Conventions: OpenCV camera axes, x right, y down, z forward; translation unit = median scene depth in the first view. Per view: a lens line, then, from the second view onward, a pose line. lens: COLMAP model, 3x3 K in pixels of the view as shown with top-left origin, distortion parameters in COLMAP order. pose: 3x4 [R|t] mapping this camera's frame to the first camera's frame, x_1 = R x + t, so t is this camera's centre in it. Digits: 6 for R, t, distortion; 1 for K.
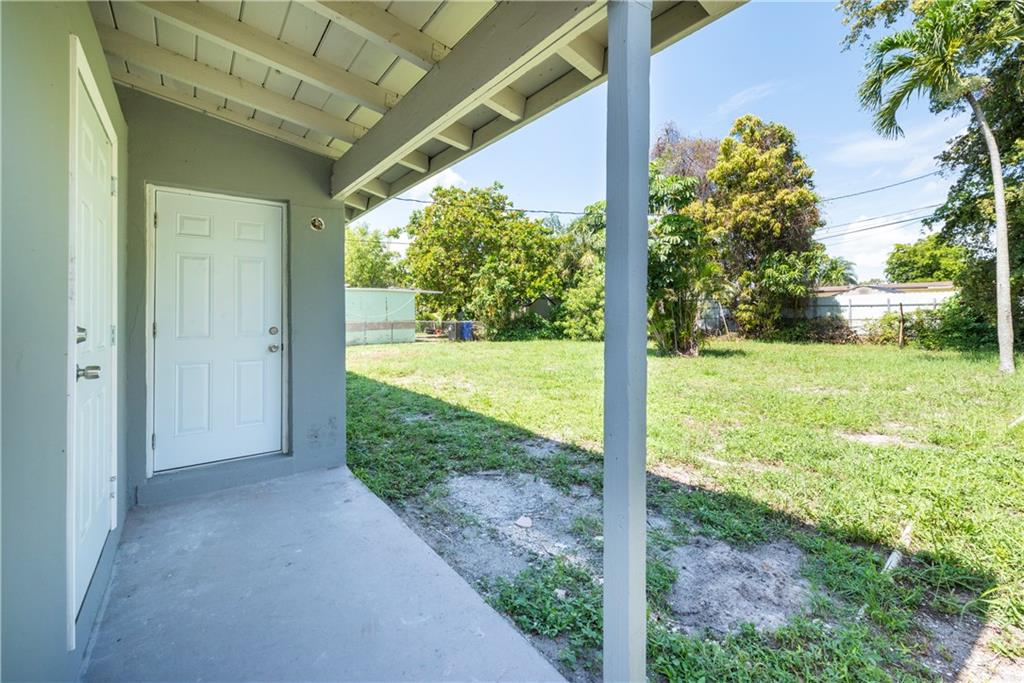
lens RADIAL K [[419.1, 0, 488.4], [0, 419.1, 288.8], [0, 0, 1]] dist [-0.002360, -0.000750]
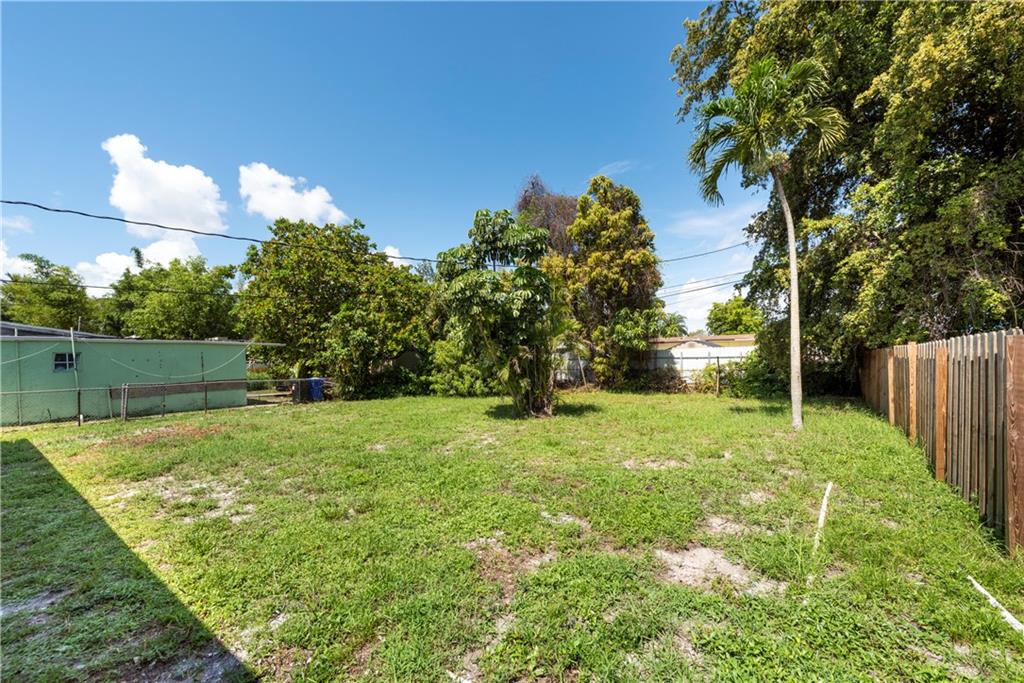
lens RADIAL K [[409.3, 0, 517.0], [0, 409.3, 336.4], [0, 0, 1]] dist [0.001955, 0.000057]
pose [[0.946978, 0.004584, 0.321266, 0.095336], [-0.005465, 0.999983, 0.001840, -0.017578], [-0.321252, -0.003499, 0.946987, 0.103903]]
